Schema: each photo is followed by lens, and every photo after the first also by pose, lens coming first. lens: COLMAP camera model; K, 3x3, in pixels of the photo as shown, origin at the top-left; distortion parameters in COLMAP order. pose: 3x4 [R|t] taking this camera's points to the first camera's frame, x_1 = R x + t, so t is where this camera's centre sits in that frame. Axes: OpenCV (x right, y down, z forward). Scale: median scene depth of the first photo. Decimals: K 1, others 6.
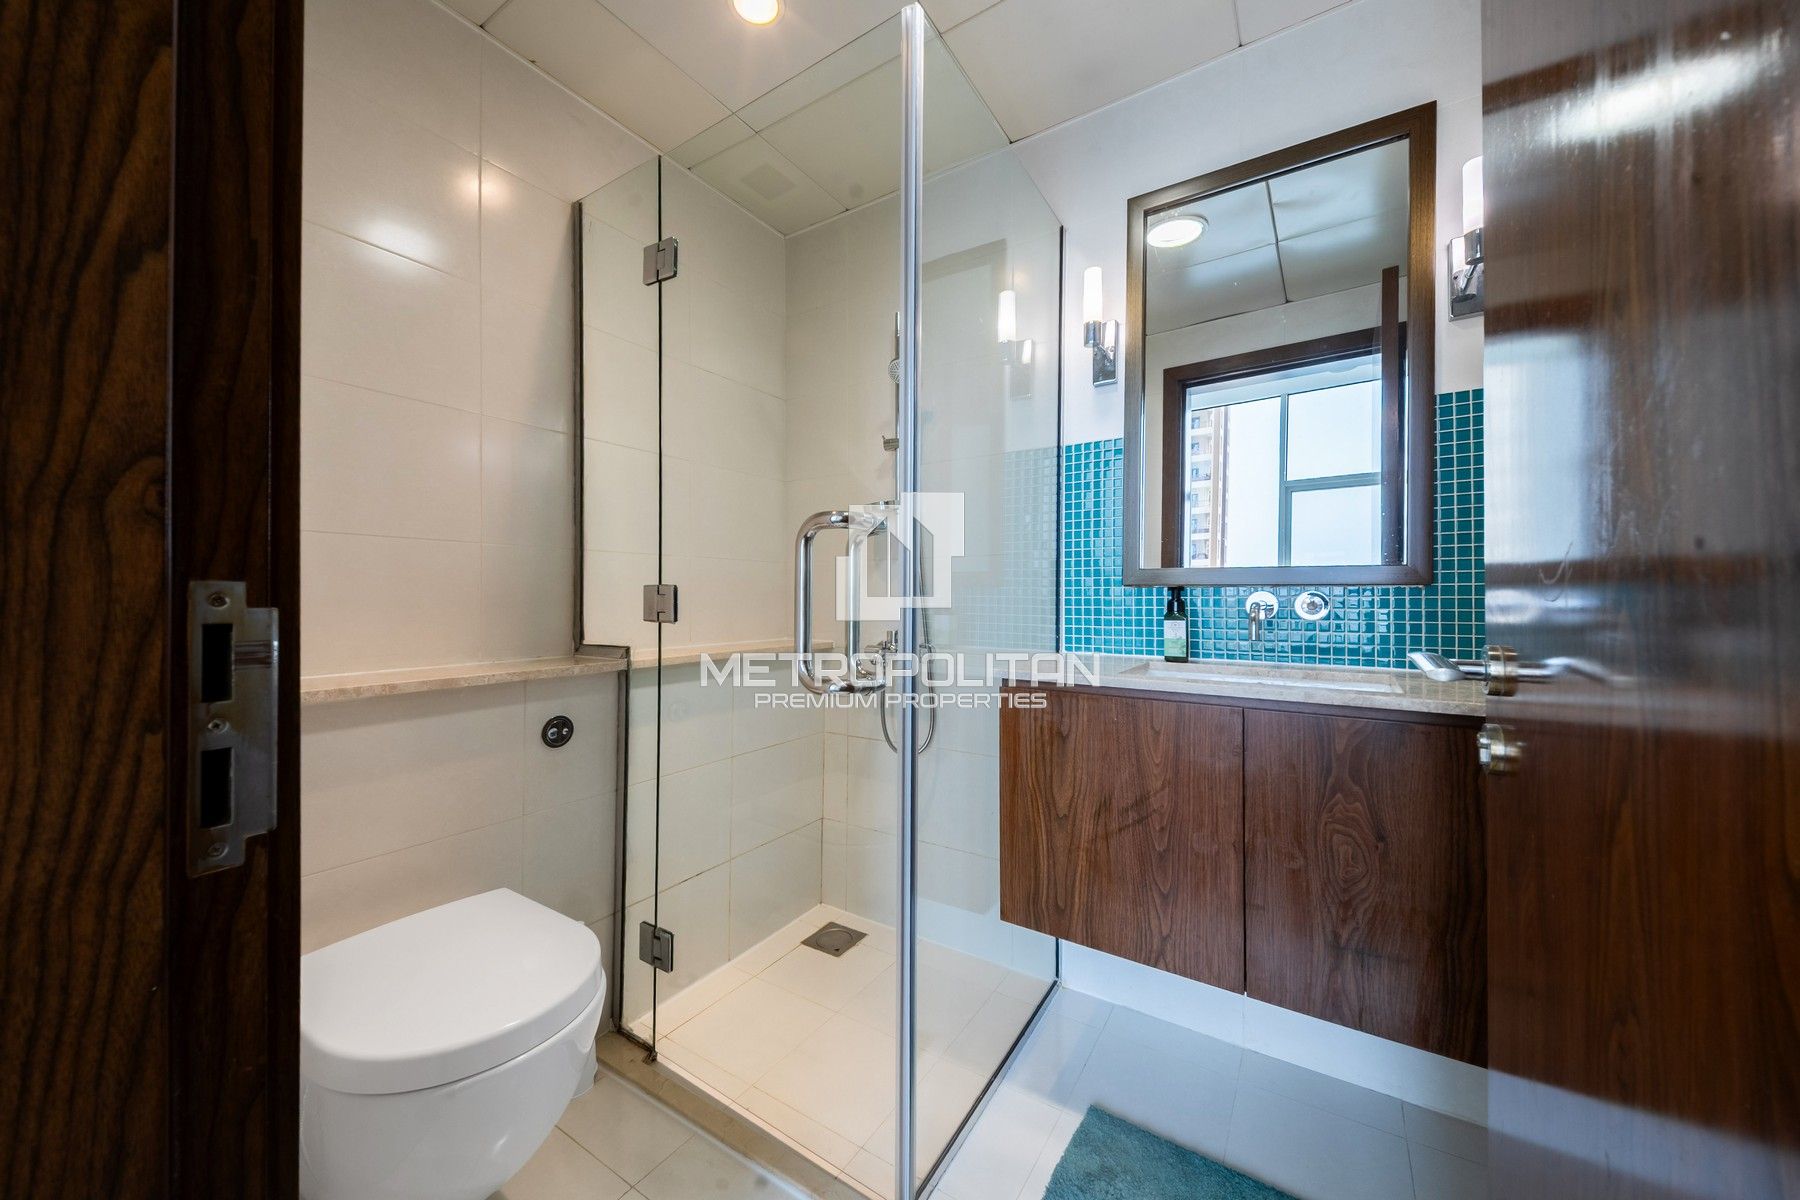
lens RADIAL K [[628.4, 0, 898.5], [0, 628.4, 590.3], [0, 0, 1]] dist [0.017623, -0.015168]
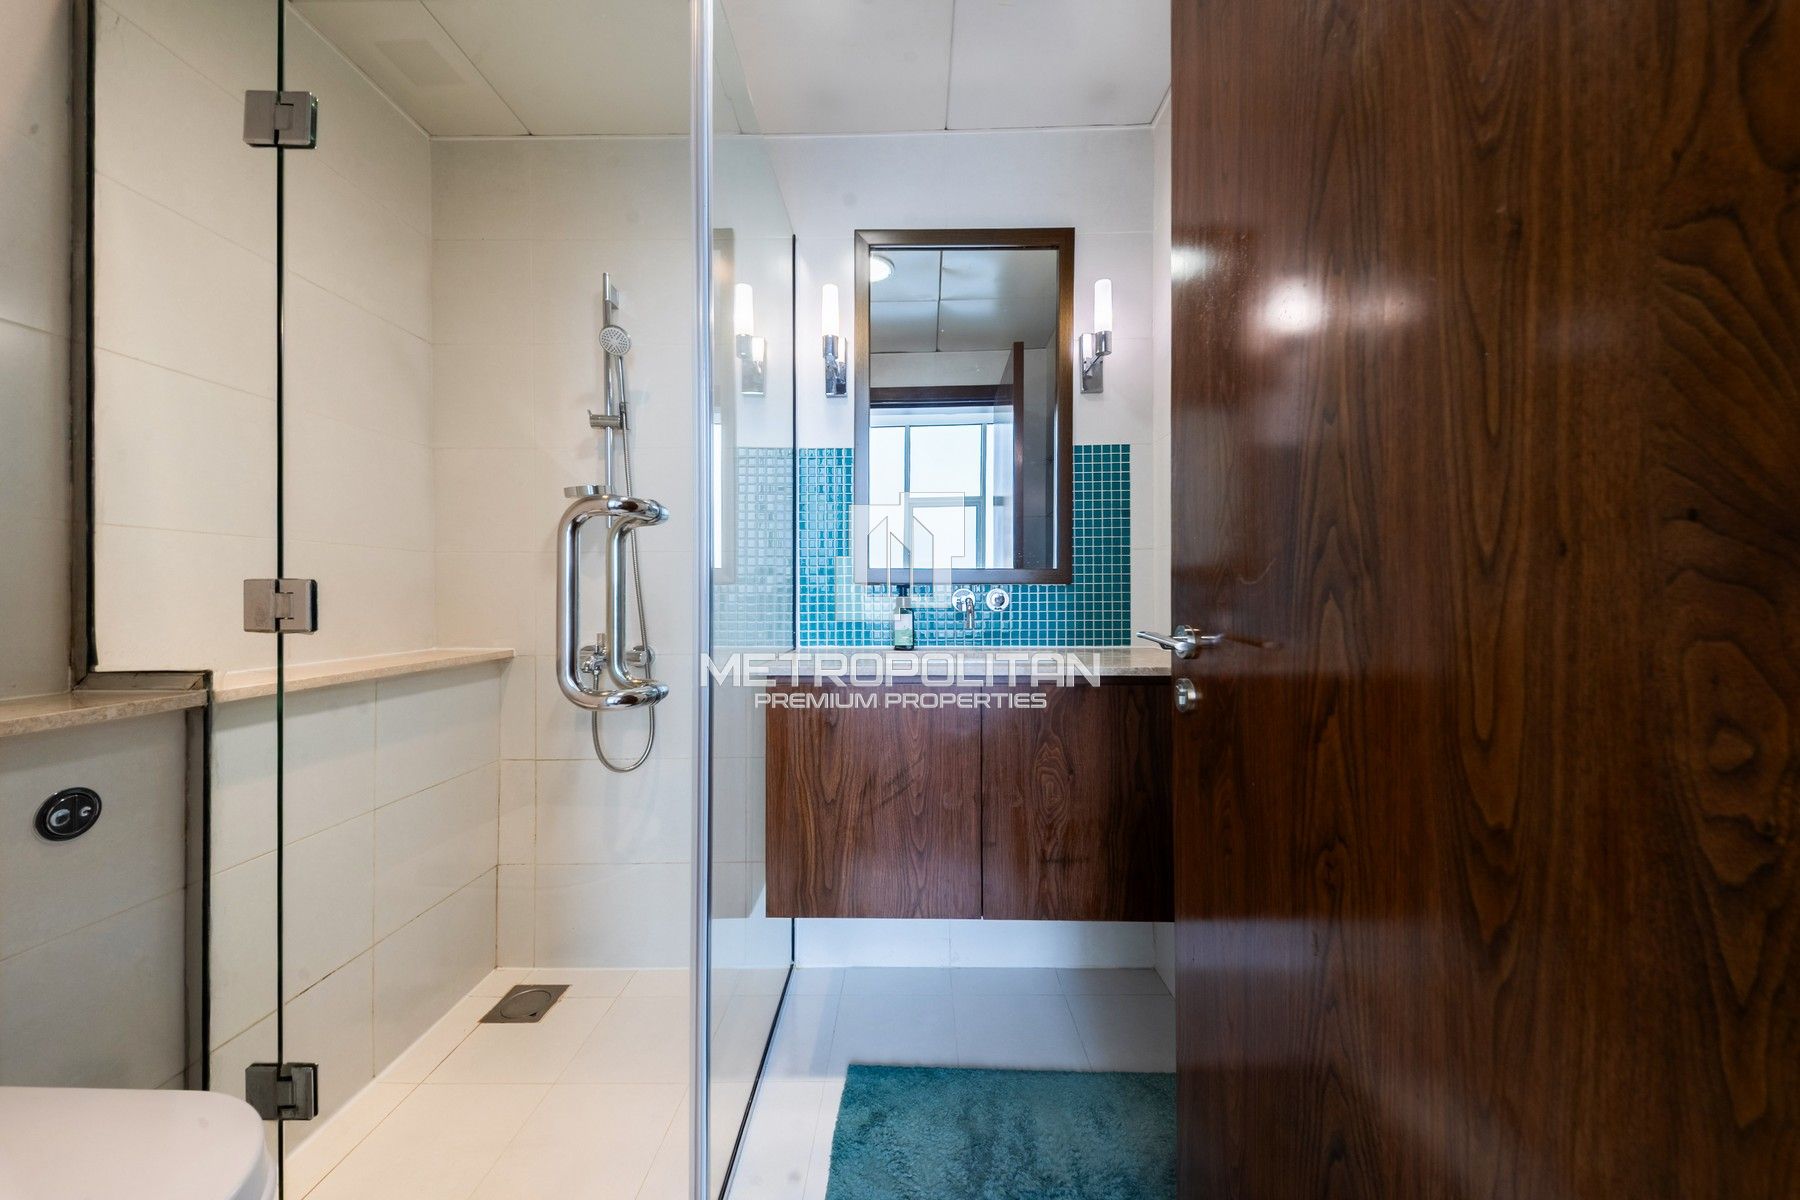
lens RADIAL K [[621.5, 0, 903.8], [0, 621.5, 590.1], [0, 0, 1]] dist [0.009890, -0.007635]
pose [[0.845309, -0.001311, 0.534276, -0.174314], [-0.001010, 0.999991, 0.004052, -0.000062], [-0.534277, -0.003965, 0.845300, 0.049437]]
